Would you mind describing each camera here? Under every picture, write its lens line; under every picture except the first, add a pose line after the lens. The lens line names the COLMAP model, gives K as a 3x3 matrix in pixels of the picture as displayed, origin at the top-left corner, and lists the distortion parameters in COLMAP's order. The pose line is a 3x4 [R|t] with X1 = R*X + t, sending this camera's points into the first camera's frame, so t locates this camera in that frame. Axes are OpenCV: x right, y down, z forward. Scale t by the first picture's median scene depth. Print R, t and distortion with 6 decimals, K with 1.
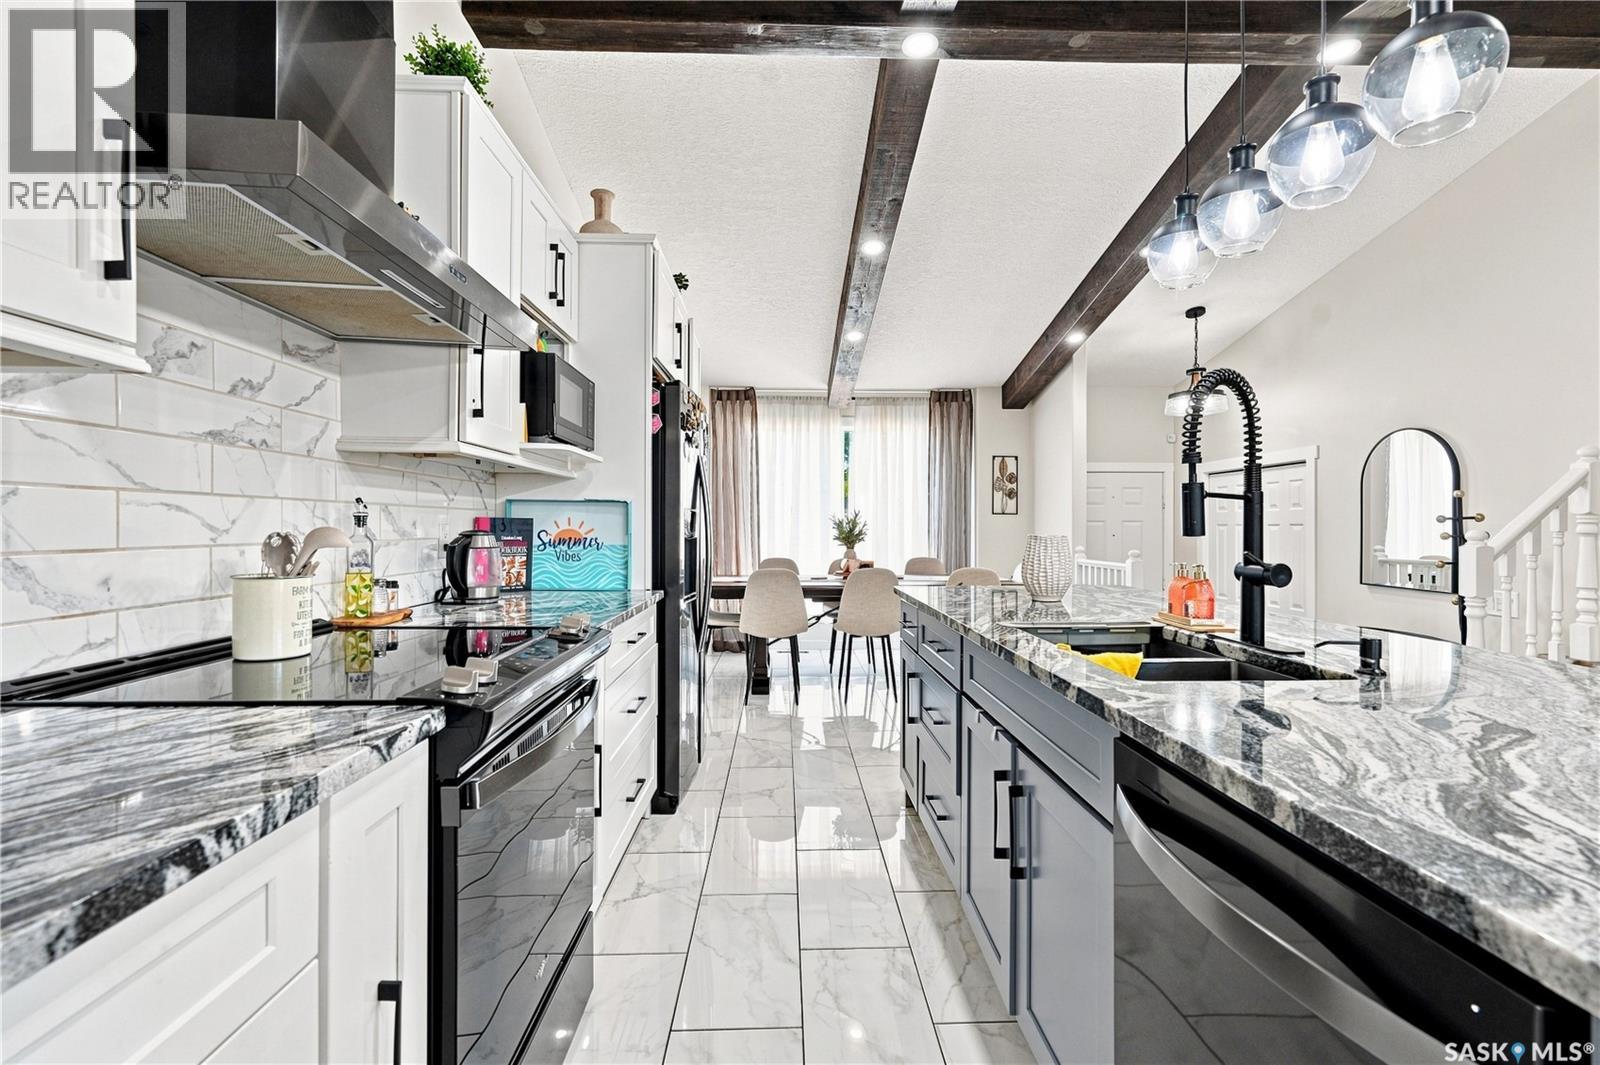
lens RADIAL K [[722.2, 0, 807.9], [0, 722.2, 527.2], [0, 0, 1]] dist [-0.000016, 0.001038]
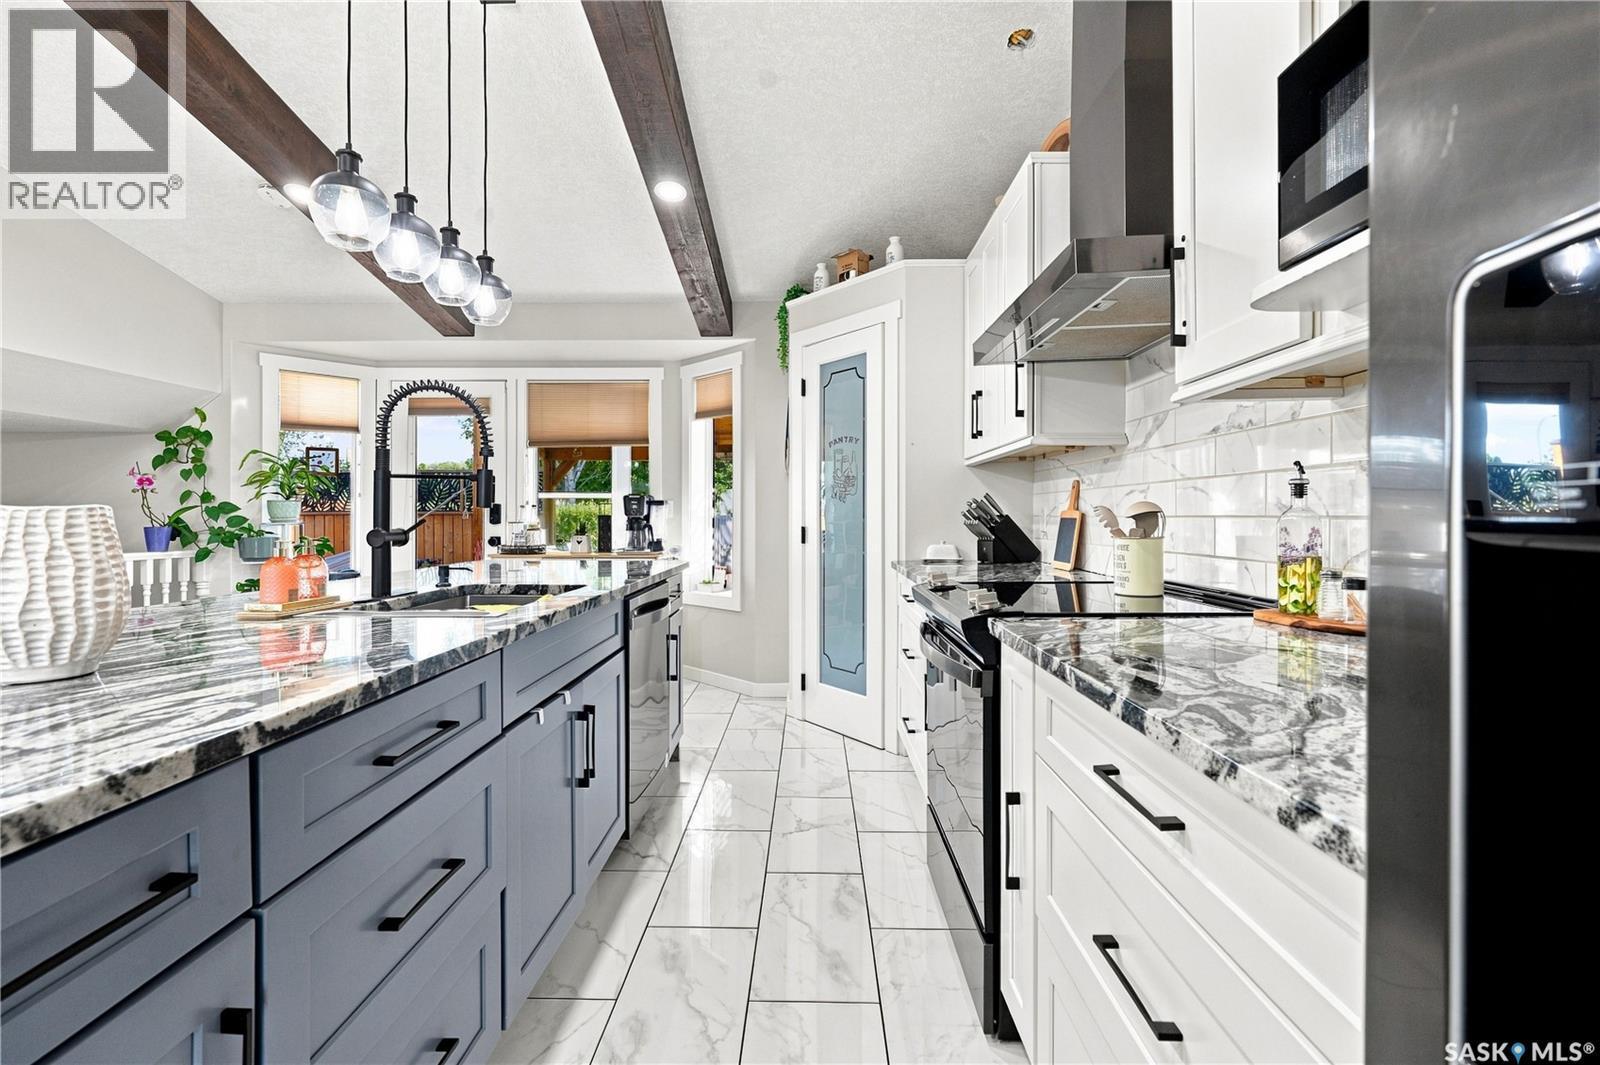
lens RADIAL K [[728.0, 0, 805.6], [0, 728.0, 518.8], [0, 0, 1]] dist [-0.001758, -0.000089]
pose [[-0.998832, -0.002558, 0.048256, -0.079018], [-0.002334, 0.999986, 0.004697, 0.013319], [-0.048267, 0.004579, -0.998824, 1.203645]]
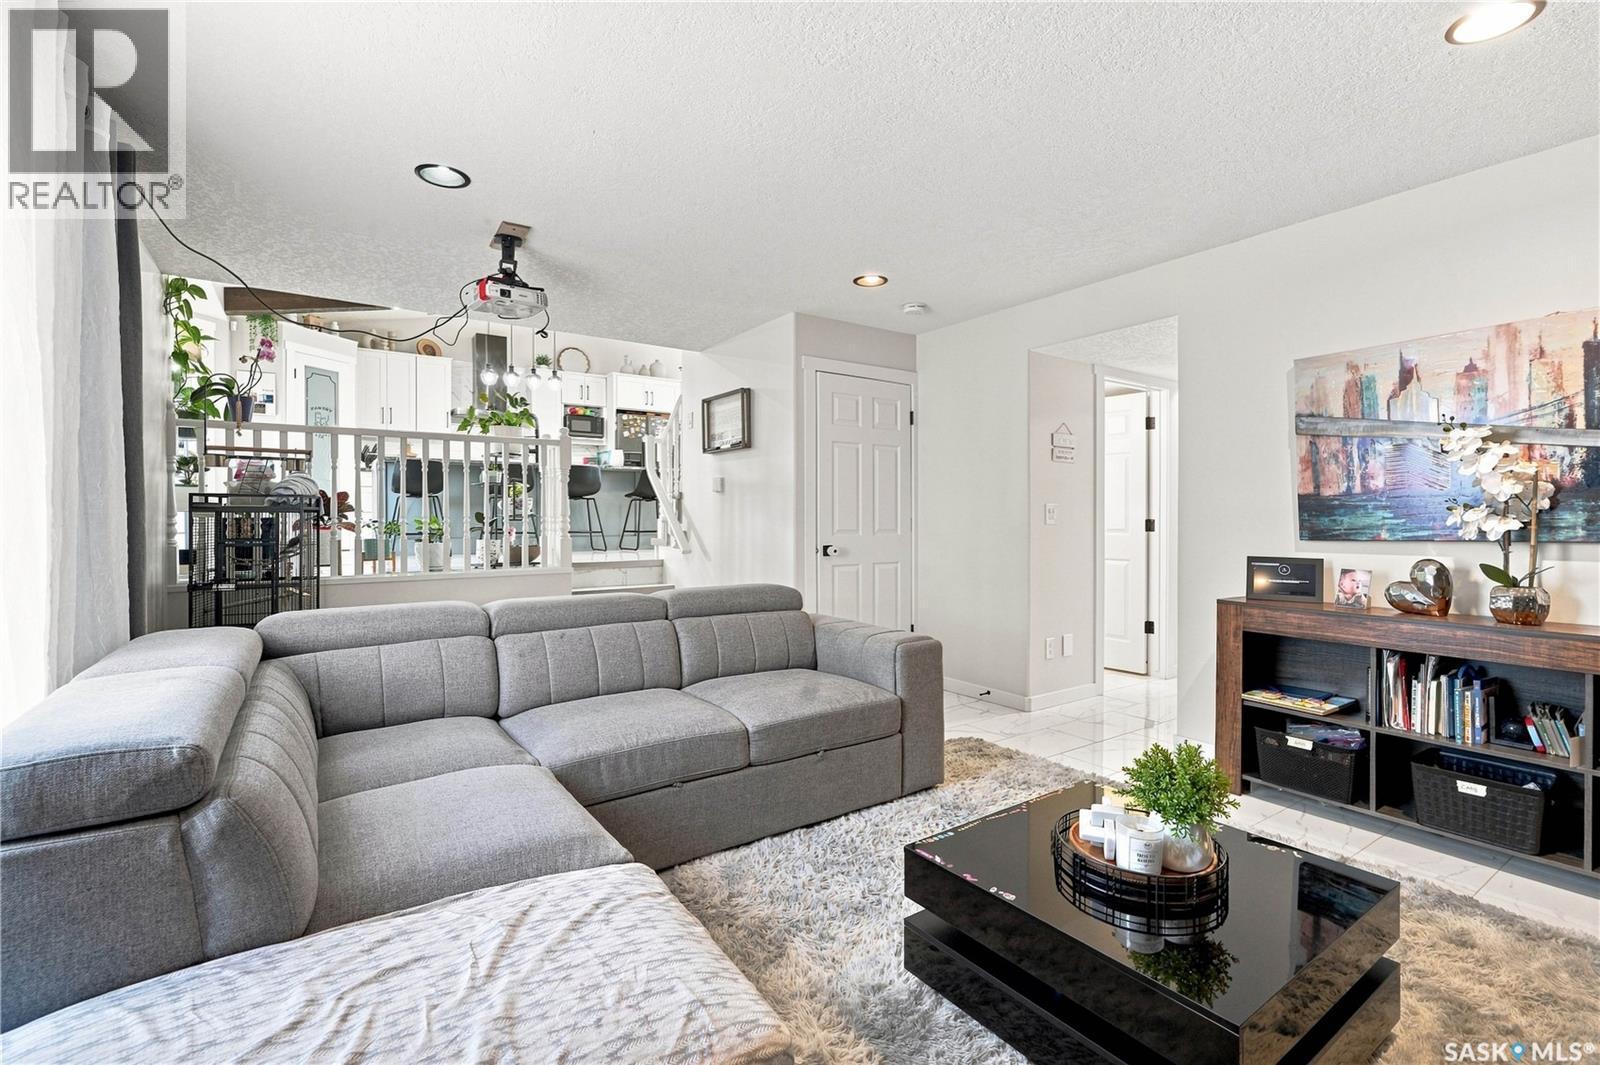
lens RADIAL K [[705.9, 0, 800.0], [0, 705.9, 532.5], [0, 0, 1]] dist [-0.009781, 0.000359]
pose [[0.538192, 0.017945, -0.842631, 3.186183], [0.002020, 0.999743, 0.022581, 0.291179], [0.842820, -0.013855, 0.538018, -0.059482]]
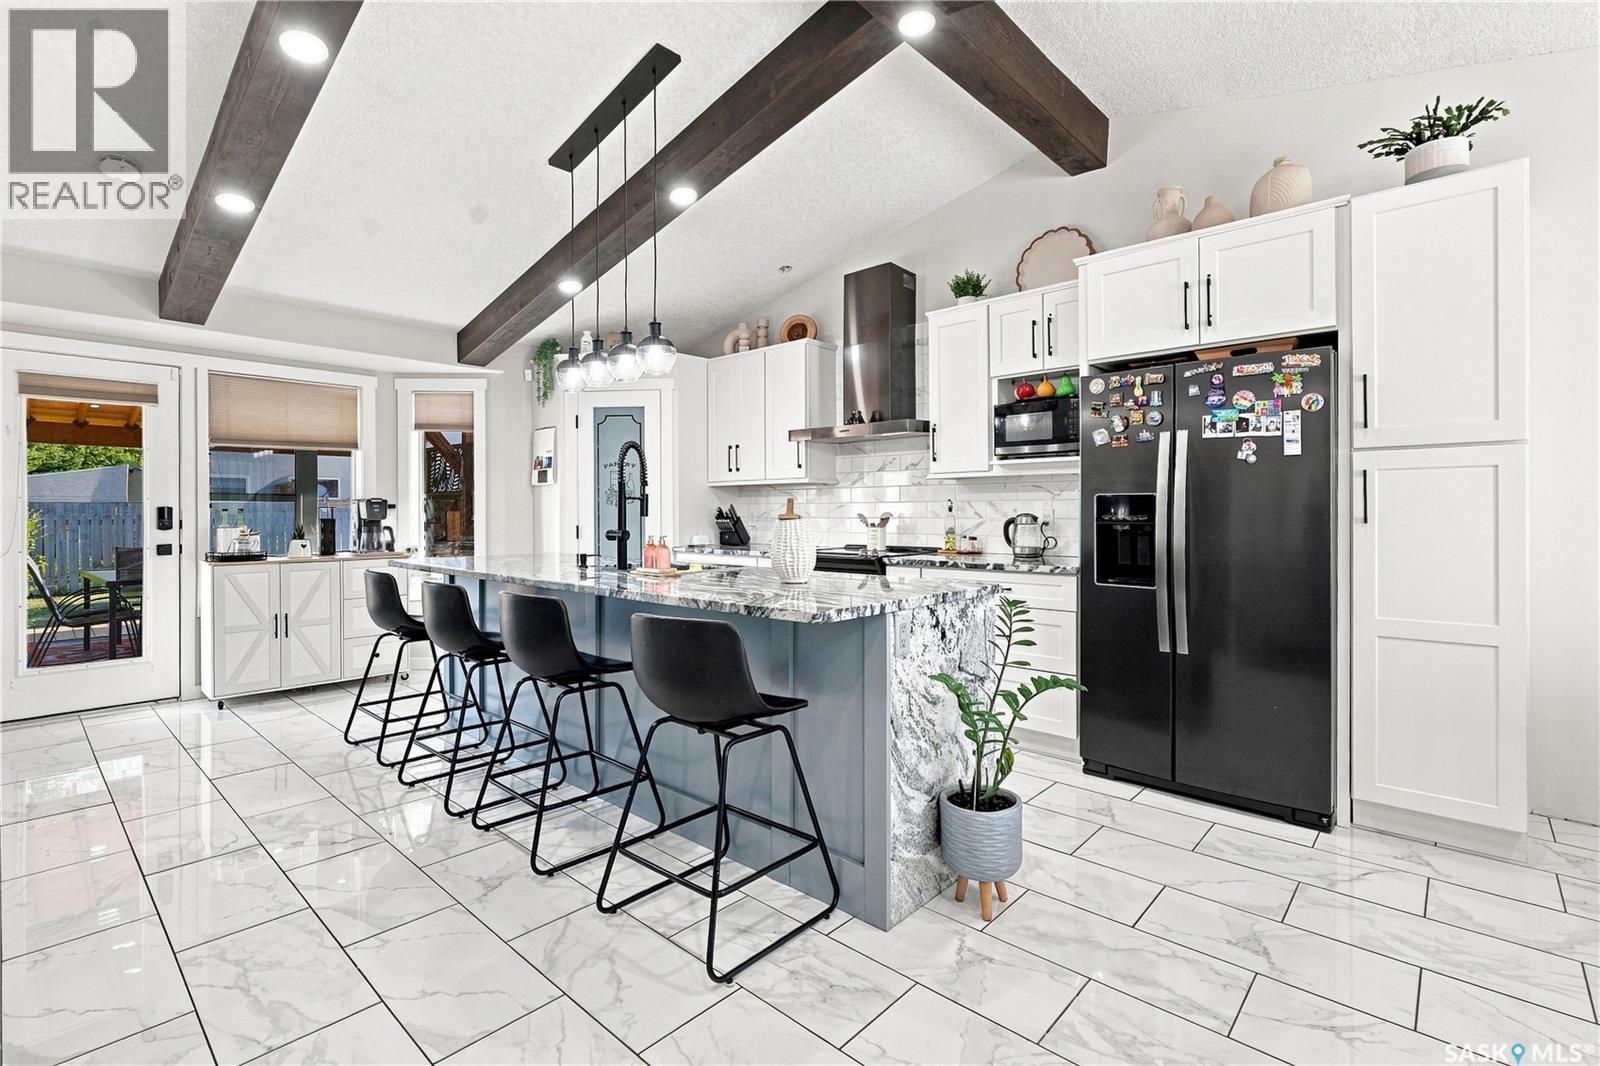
lens RADIAL K [[733.9, 0, 801.5], [0, 733.9, 512.4], [0, 0, 1]] dist [-0.001410, 0.000915]
pose [[-0.702738, 0.000782, -0.711448, 0.956143], [0.000673, 1.000000, 0.000434, 0.000042], [0.711448, -0.000174, -0.702739, 1.554497]]
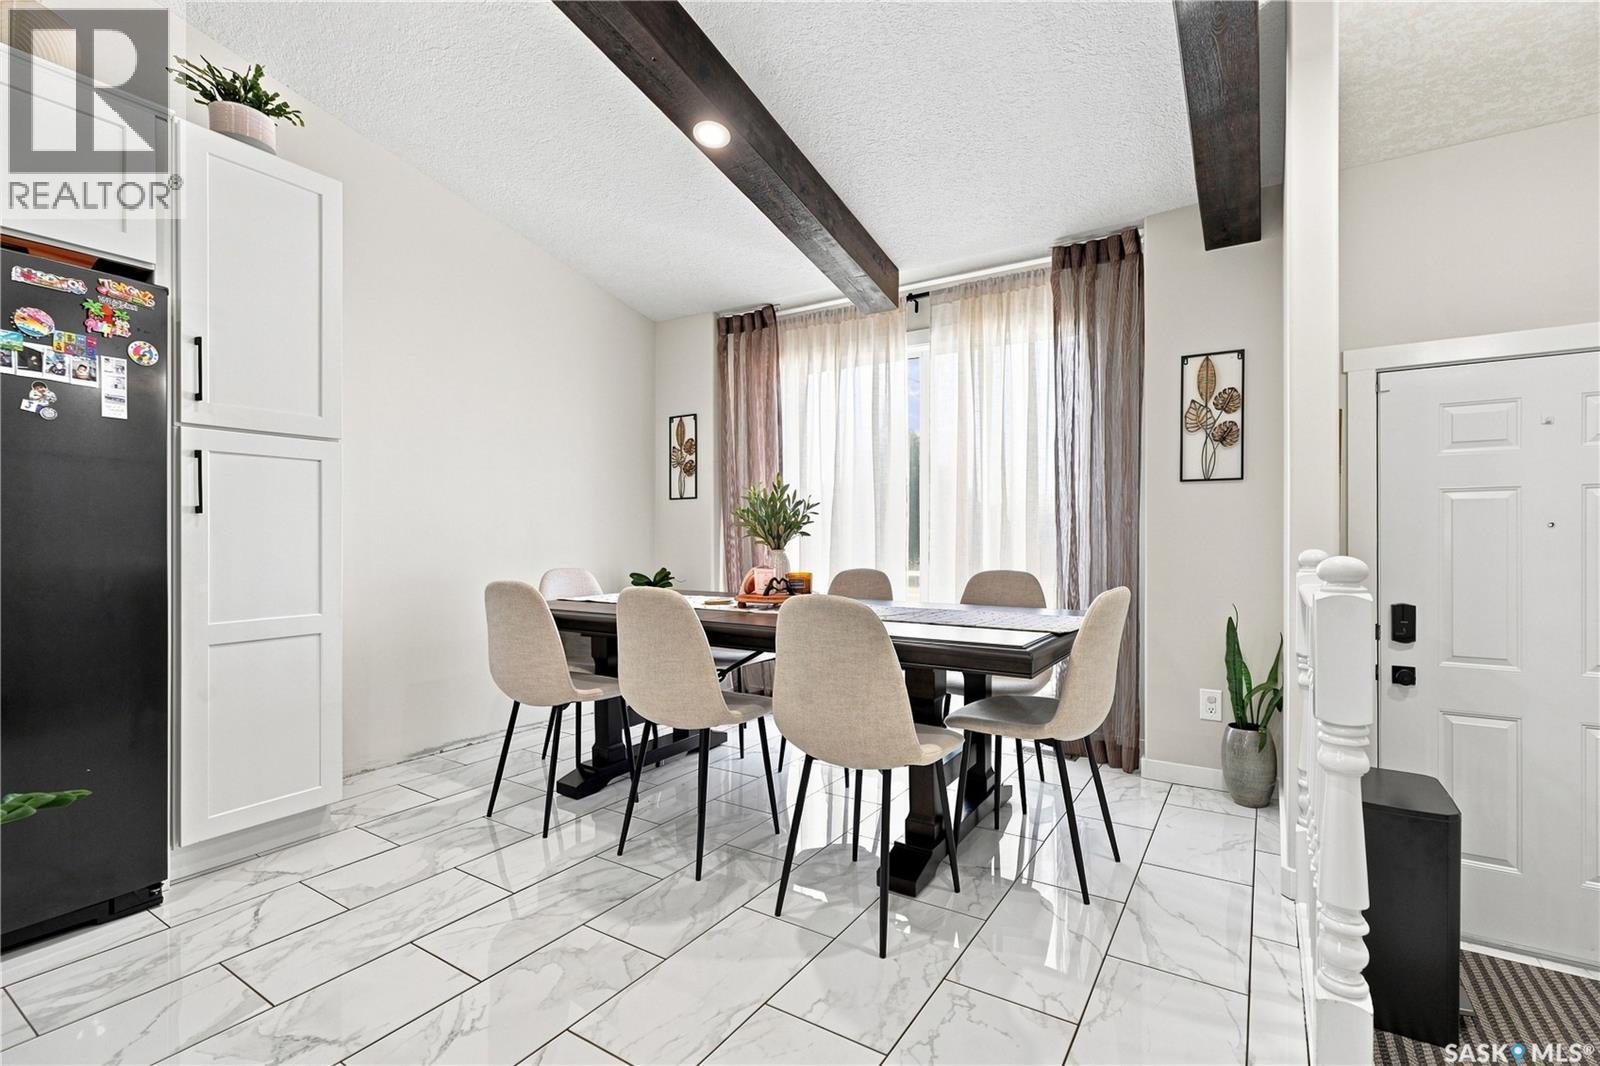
lens RADIAL K [[717.7, 0, 807.1], [0, 717.7, 540.6], [0, 0, 1]] dist [0.001408, 0.000536]
pose [[0.822296, 0.001151, -0.569059, 0.763377], [0.001103, 0.999993, 0.003616, 0.041890], [0.569059, -0.003601, 0.822289, 1.147523]]
